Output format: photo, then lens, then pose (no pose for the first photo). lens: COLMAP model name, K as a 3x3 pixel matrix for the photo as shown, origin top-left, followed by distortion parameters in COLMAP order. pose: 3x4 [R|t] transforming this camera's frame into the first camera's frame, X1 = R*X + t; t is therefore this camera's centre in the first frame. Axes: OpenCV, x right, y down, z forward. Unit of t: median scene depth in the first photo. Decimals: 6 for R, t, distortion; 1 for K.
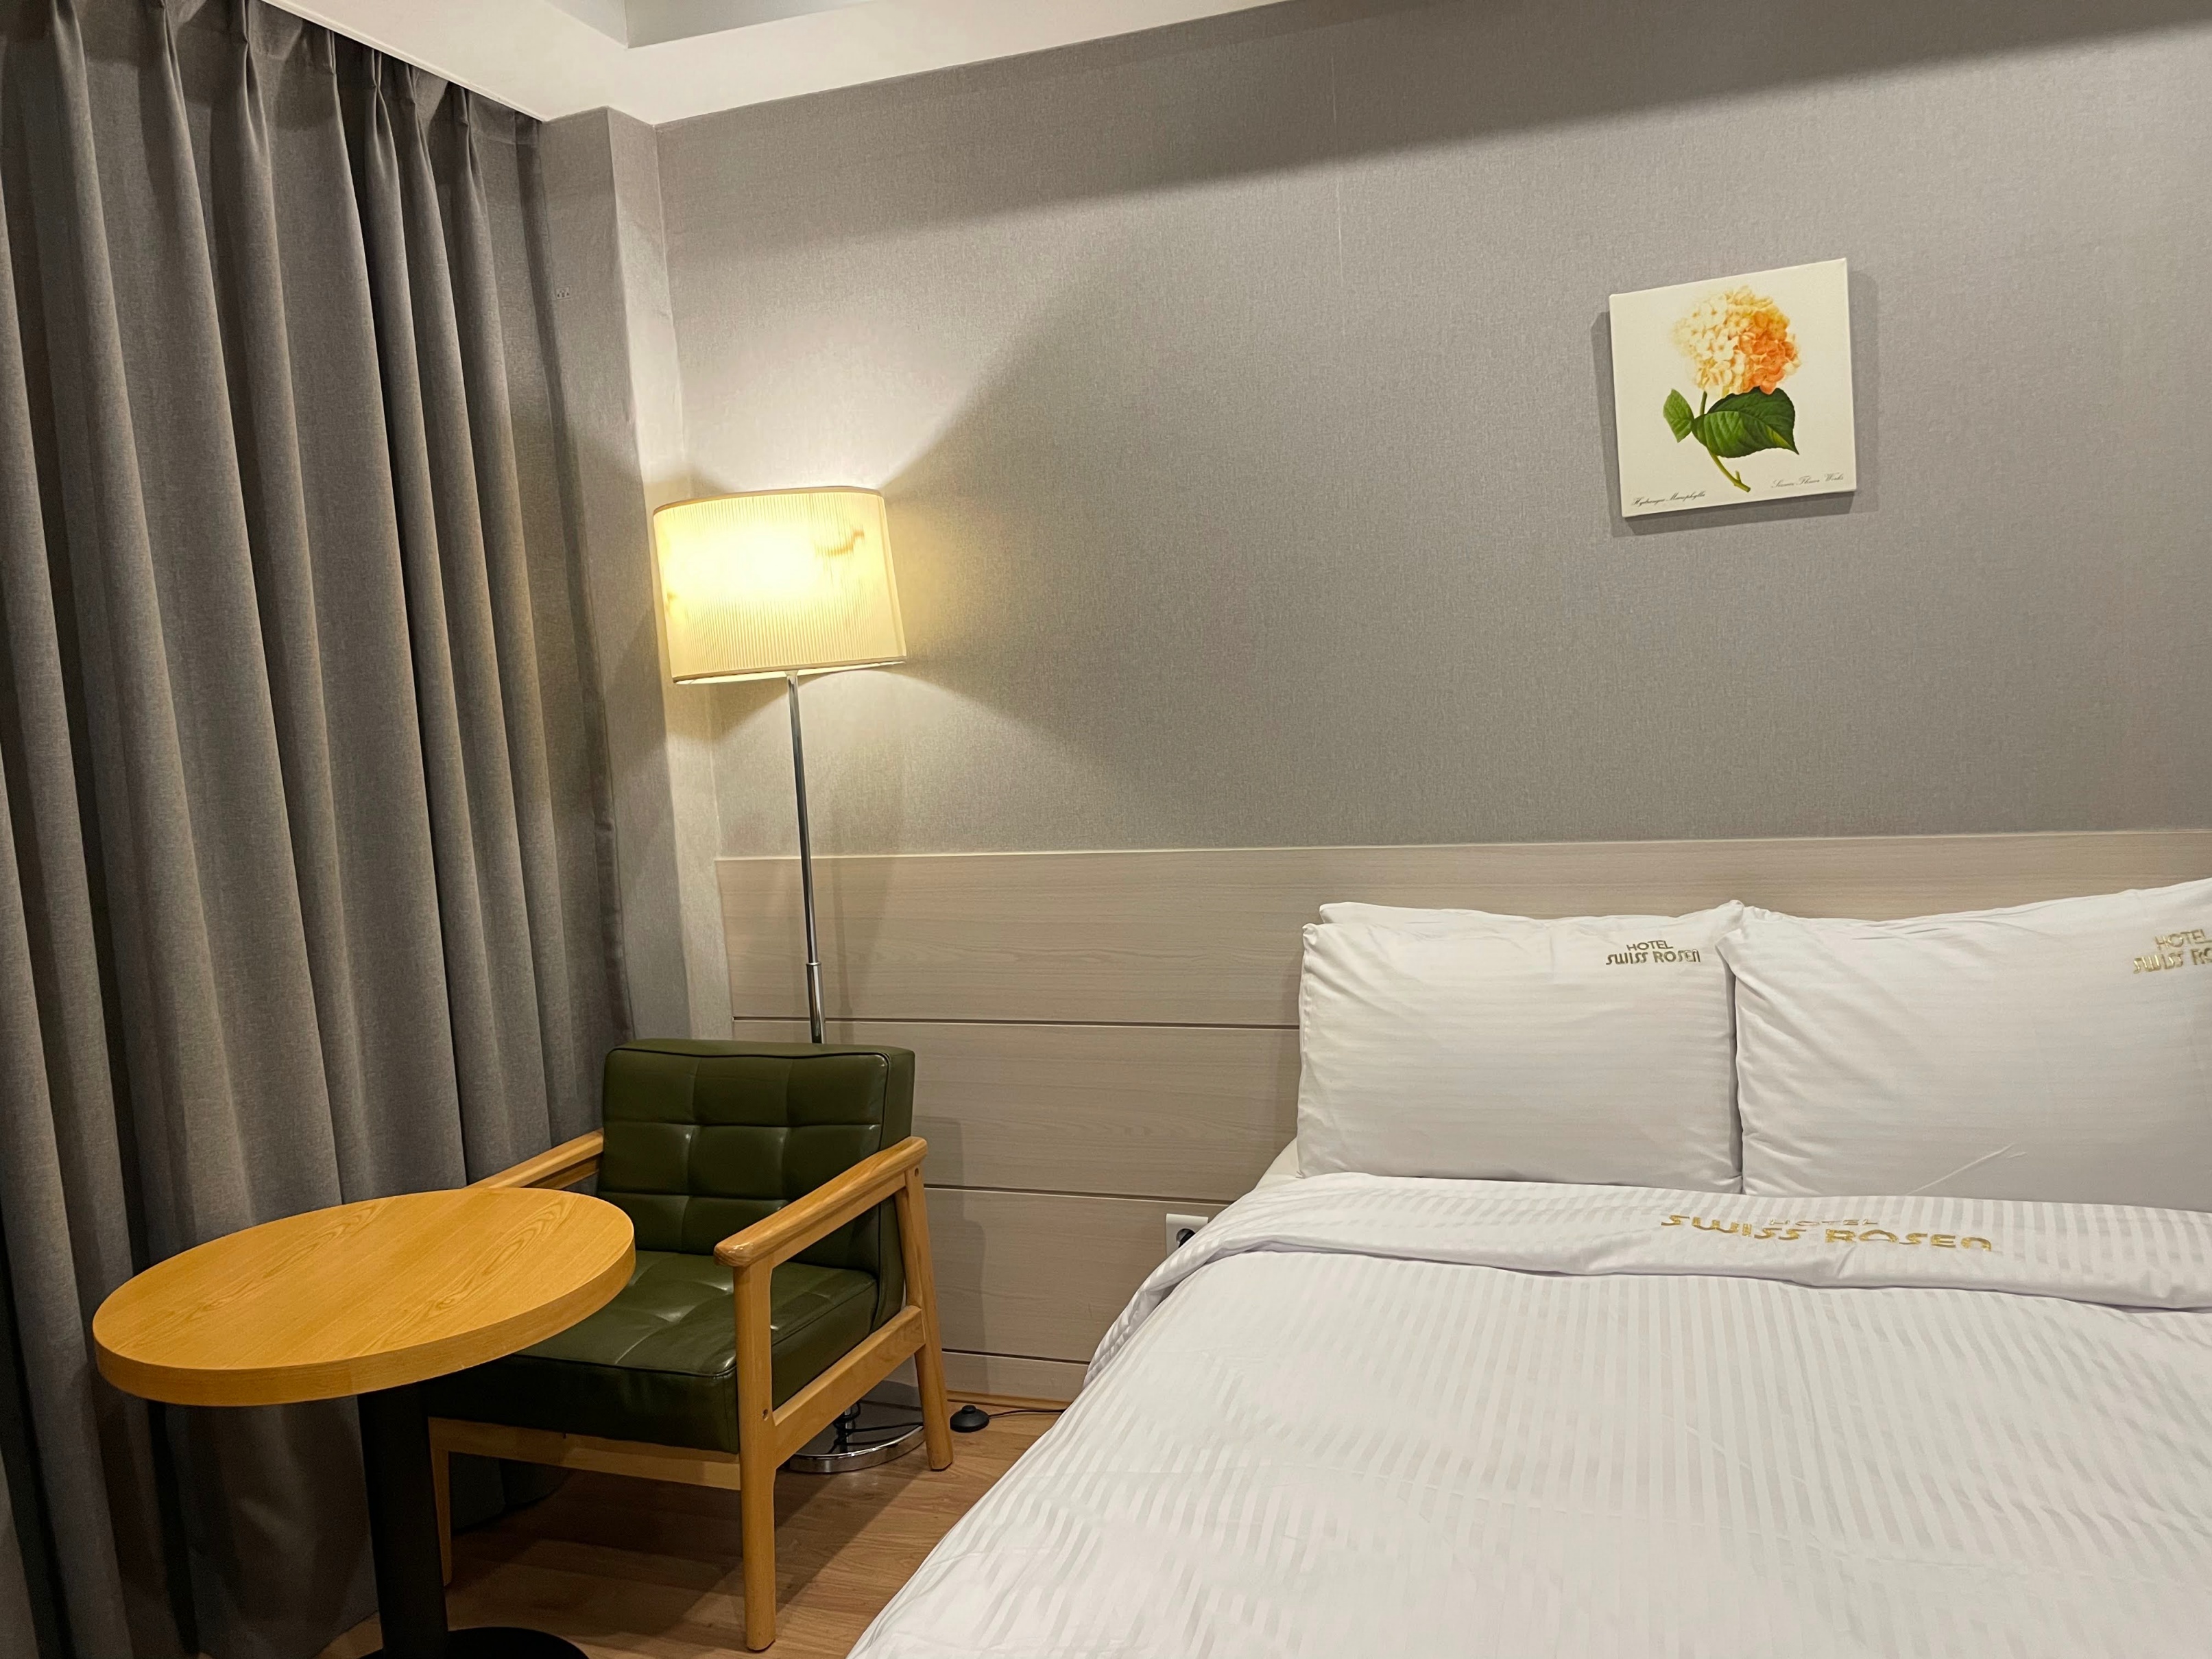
lens RADIAL K [[1674.6, 0, 1120.7], [0, 1674.6, 830.2], [0, 0, 1]] dist [0.086957, -0.119586]
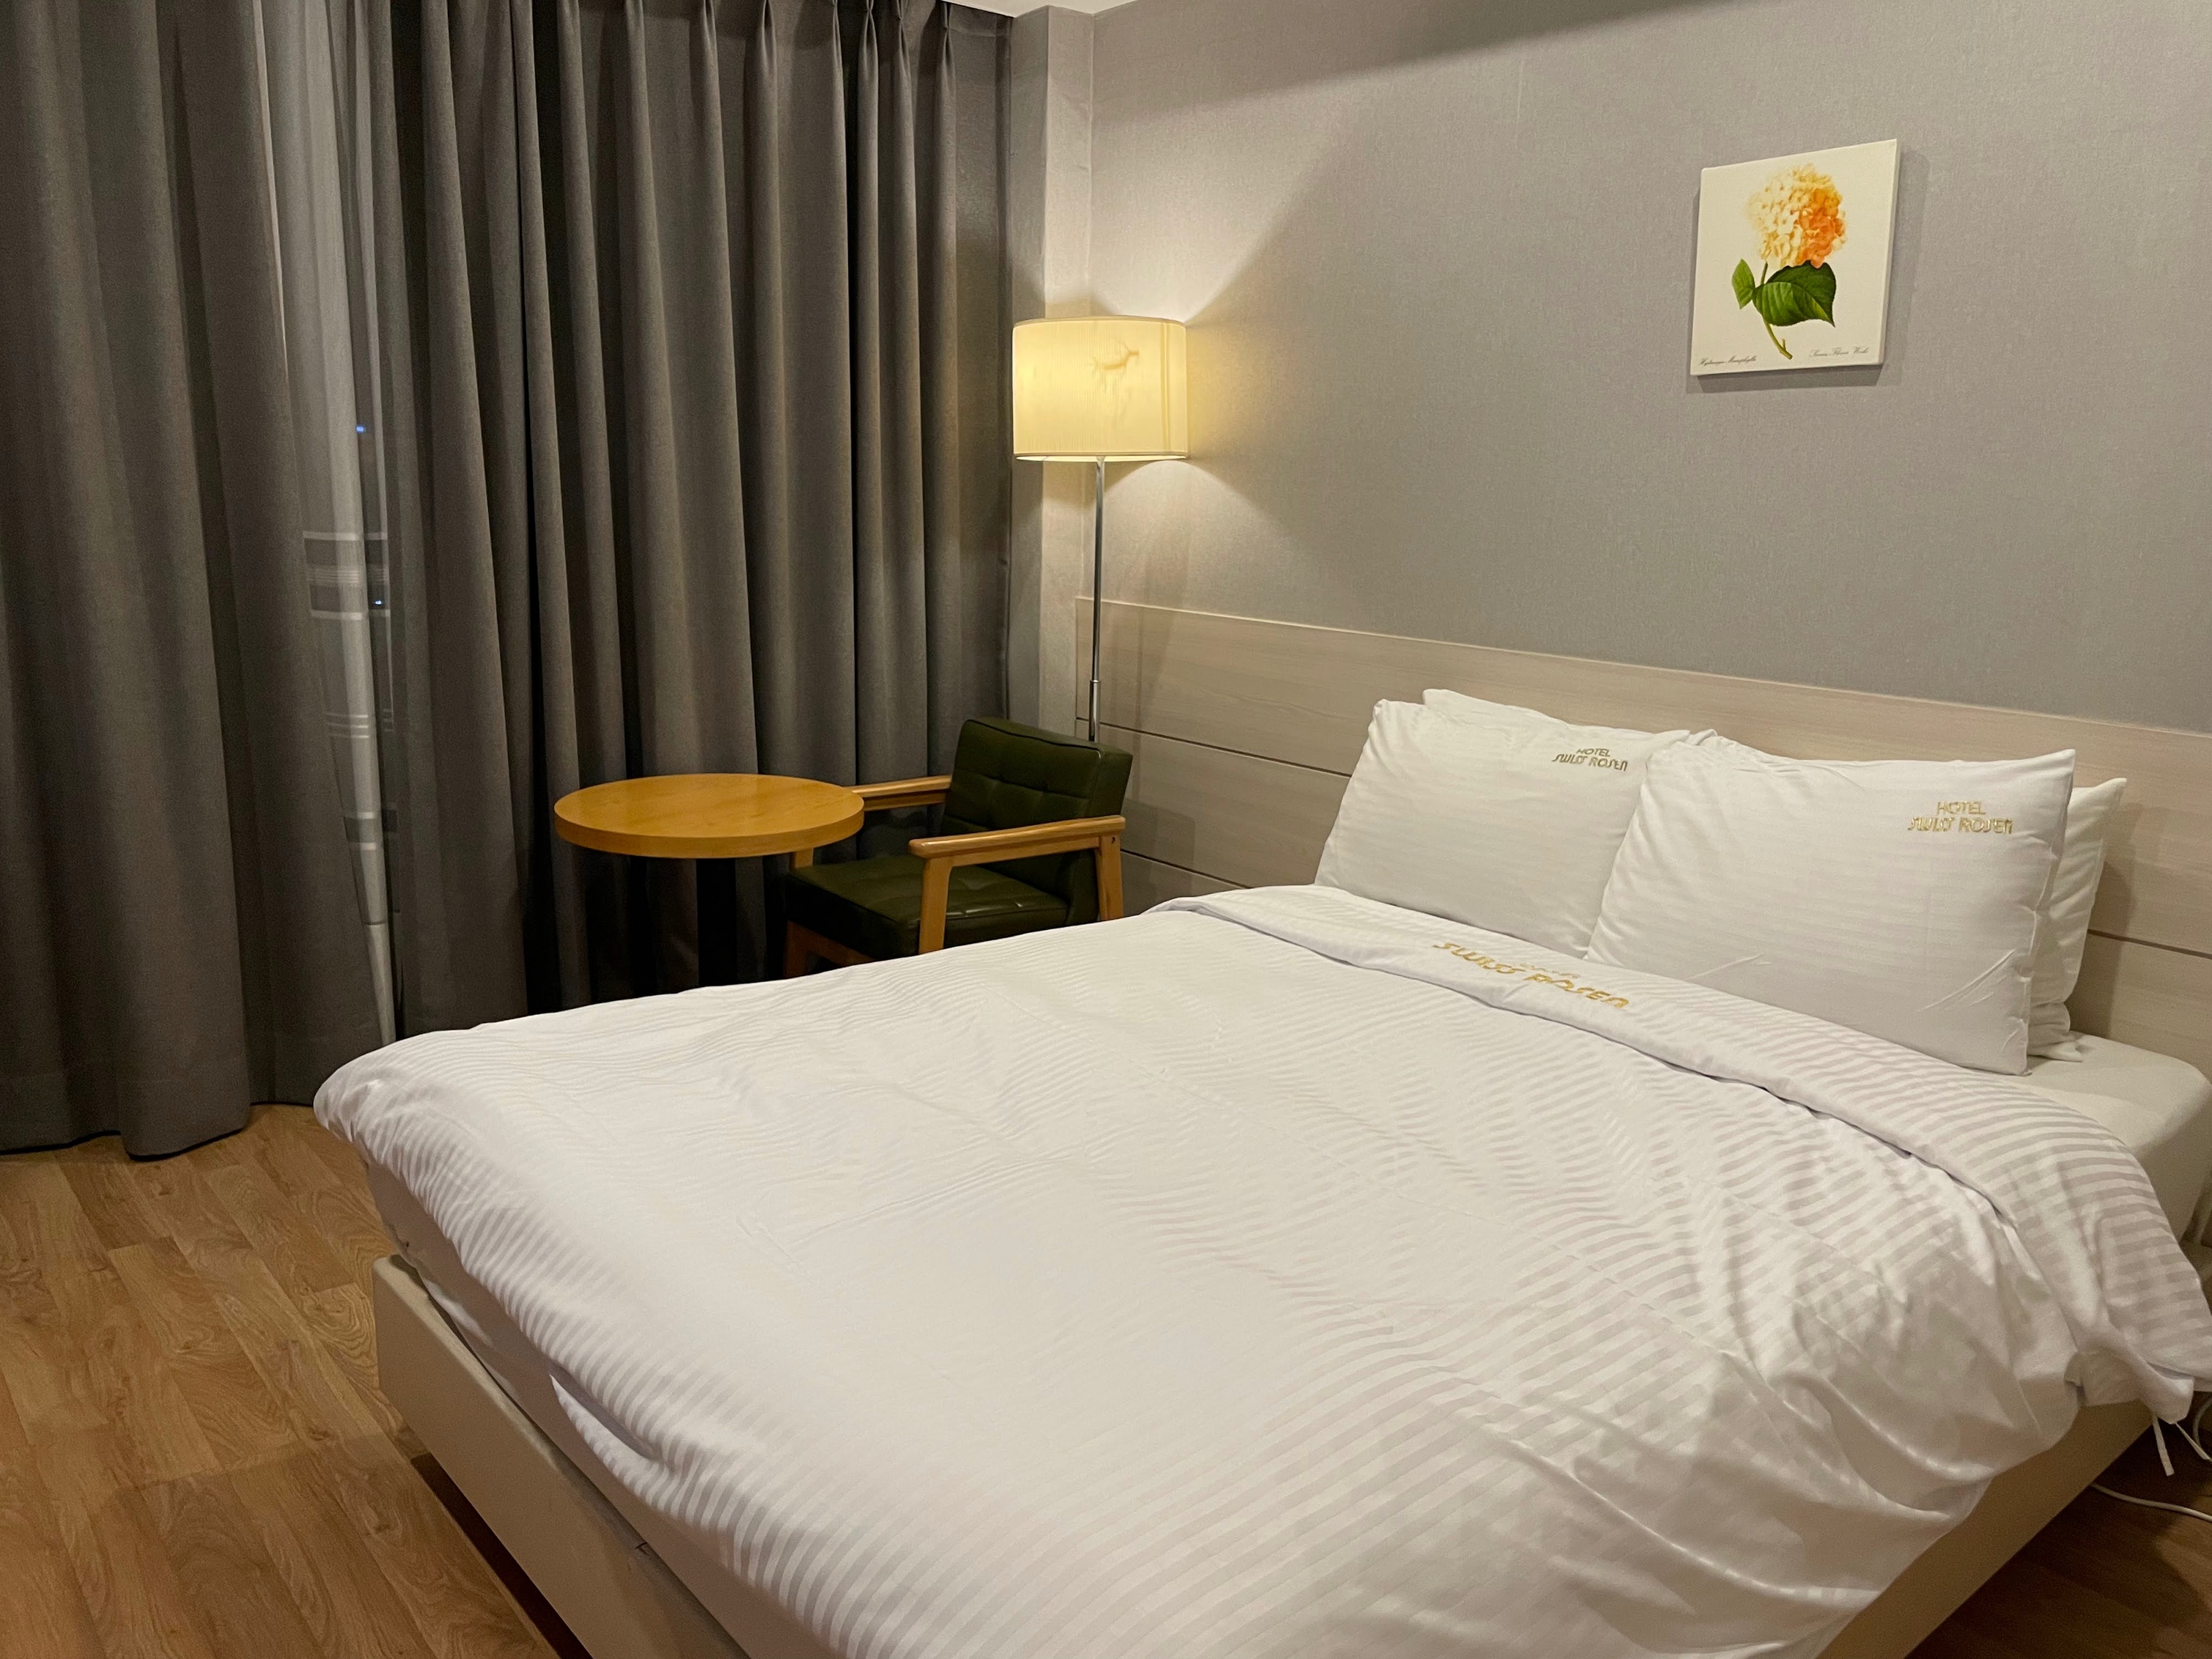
lens RADIAL K [[1674.6, 0, 1116.6], [0, 1674.6, 841.5], [0, 0, 1]] dist [0.086957, -0.119586]
pose [[0.856802, 0.192050, -0.478547, 0.584645], [-0.125884, 0.977878, 0.167055, -0.024634], [0.500043, -0.082892, 0.862024, -0.183781]]
